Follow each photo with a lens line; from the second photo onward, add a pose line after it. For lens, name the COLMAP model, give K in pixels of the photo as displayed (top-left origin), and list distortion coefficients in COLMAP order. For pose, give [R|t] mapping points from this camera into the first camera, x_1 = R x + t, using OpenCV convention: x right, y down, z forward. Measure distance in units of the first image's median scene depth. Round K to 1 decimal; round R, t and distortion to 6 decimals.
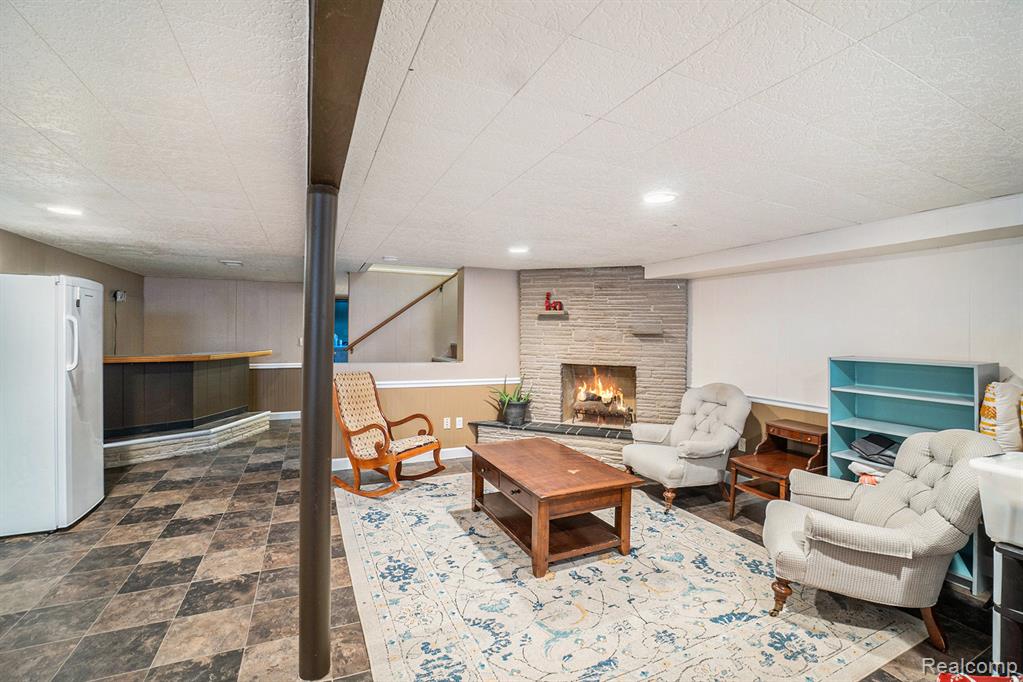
lens RADIAL K [[455.1, 0, 521.3], [0, 455.1, 338.1], [0, 0, 1]] dist [-0.022674, 0.000335]
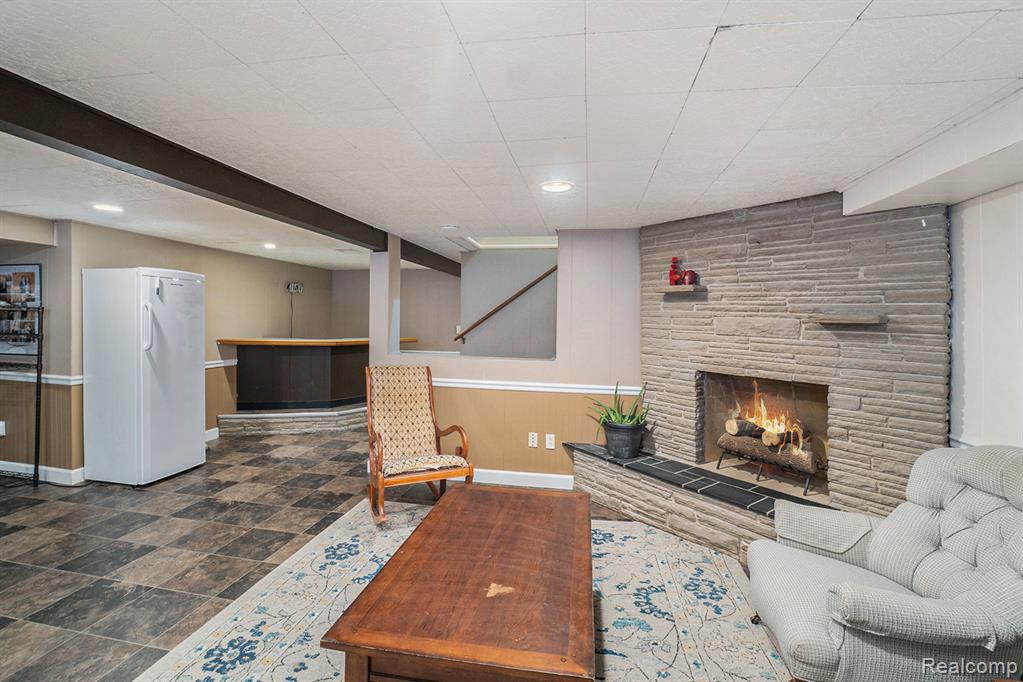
lens RADIAL K [[462.3, 0, 511.4], [0, 462.3, 328.6], [0, 0, 1]] dist [-0.032803, 0.000464]
pose [[0.814319, 0.014348, -0.580240, 0.253869], [-0.014028, 0.999889, 0.005039, -0.001146], [0.580248, 0.004036, 0.814430, 0.354032]]
